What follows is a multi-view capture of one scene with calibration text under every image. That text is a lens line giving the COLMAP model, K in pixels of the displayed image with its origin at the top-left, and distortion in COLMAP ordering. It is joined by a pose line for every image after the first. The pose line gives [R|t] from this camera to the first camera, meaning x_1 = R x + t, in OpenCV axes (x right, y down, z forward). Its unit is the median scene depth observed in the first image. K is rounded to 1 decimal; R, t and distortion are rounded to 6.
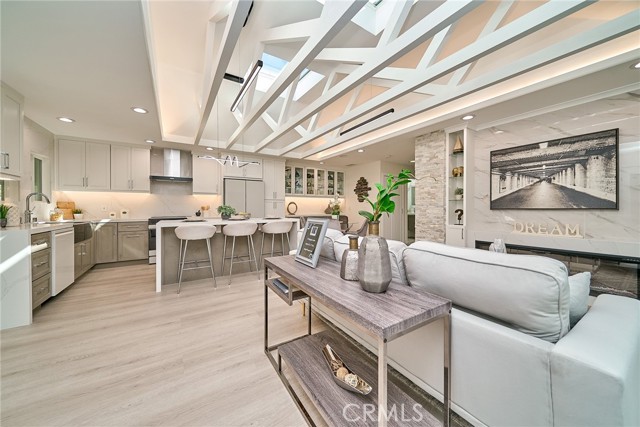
lens RADIAL K [[225.7, 0, 313.8], [0, 225.7, 207.8], [0, 0, 1]] dist [-0.004962, -0.000367]
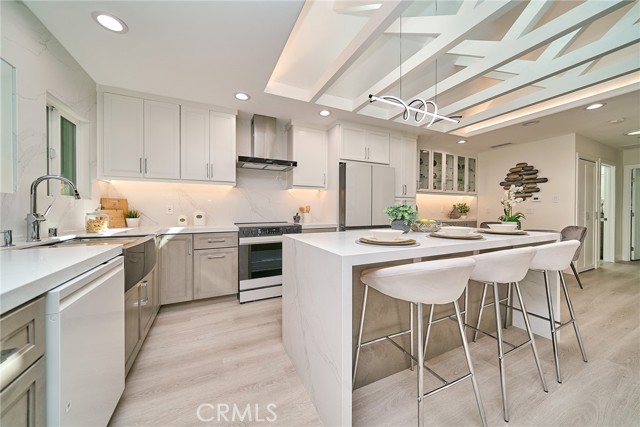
lens RADIAL K [[225.7, 0, 319.8], [0, 225.7, 209.7], [0, 0, 1]] dist [-0.004962, -0.000367]
pose [[0.993938, 0.002329, -0.109919, -0.456264], [-0.002276, 0.999997, 0.000605, 0.001903], [0.109920, -0.000351, 0.993940, 0.429342]]
